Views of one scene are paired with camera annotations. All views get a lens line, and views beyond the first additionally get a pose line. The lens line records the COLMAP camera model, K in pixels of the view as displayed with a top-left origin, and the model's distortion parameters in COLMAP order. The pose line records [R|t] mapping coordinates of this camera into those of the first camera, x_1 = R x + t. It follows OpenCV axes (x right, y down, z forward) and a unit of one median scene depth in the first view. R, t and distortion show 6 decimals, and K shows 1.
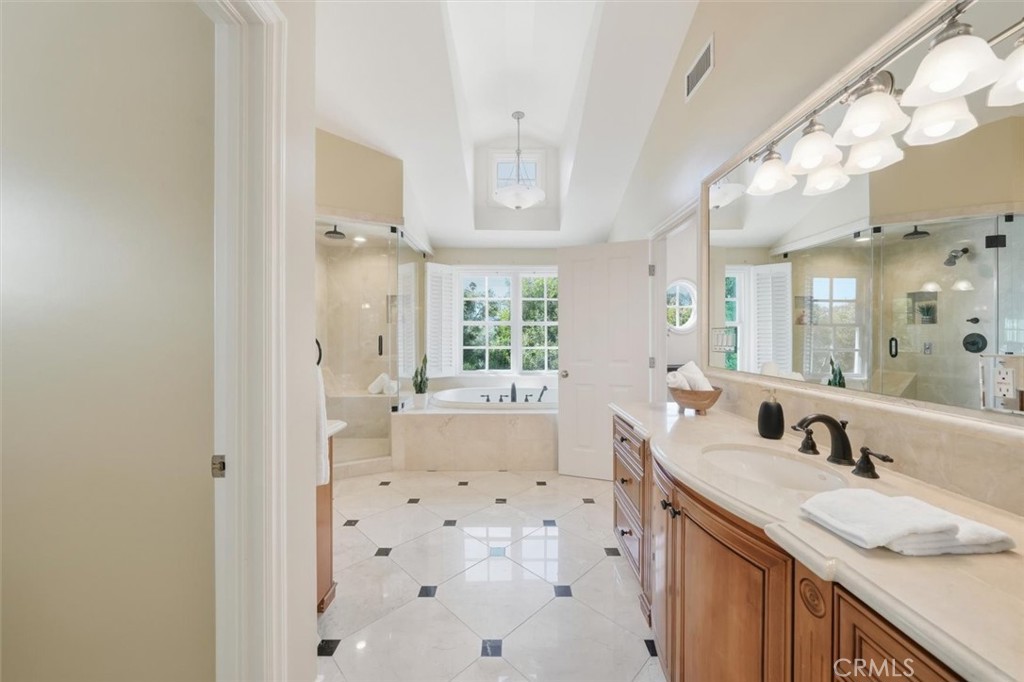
lens RADIAL K [[364.5, 0, 511.3], [0, 364.5, 336.2], [0, 0, 1]] dist [-0.000764, -0.000113]
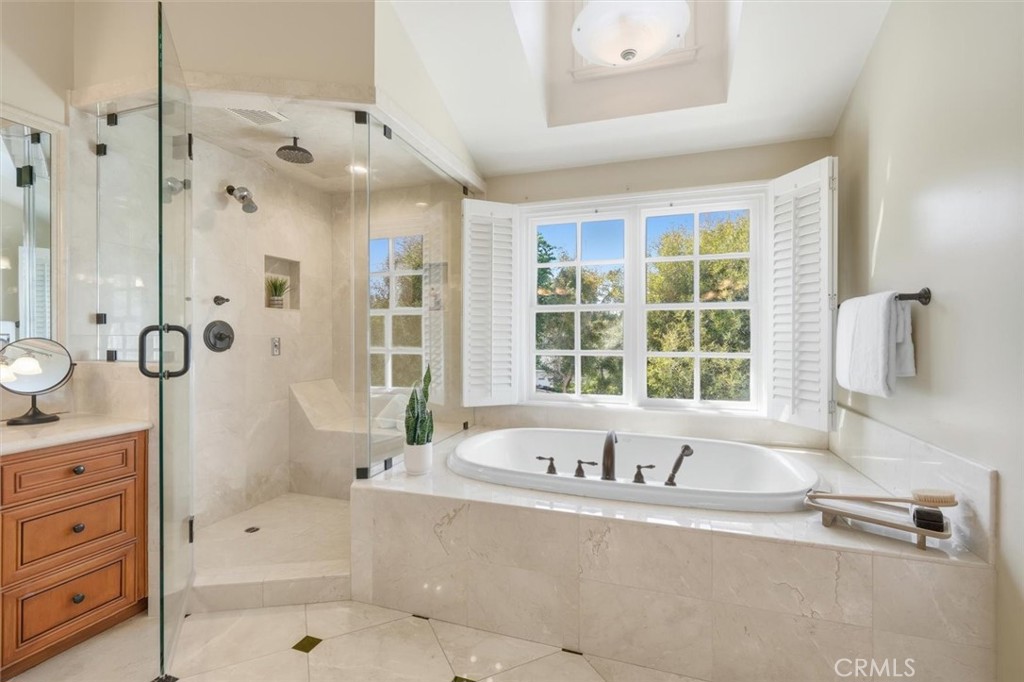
lens RADIAL K [[446.0, 0, 513.0], [0, 446.0, 335.3], [0, 0, 1]] dist [-0.000341, 0.000017]
pose [[0.948201, -0.000285, -0.317671, 0.063019], [-0.001169, 0.999990, -0.004385, 0.010191], [0.317669, 0.004529, 0.948191, 0.425973]]
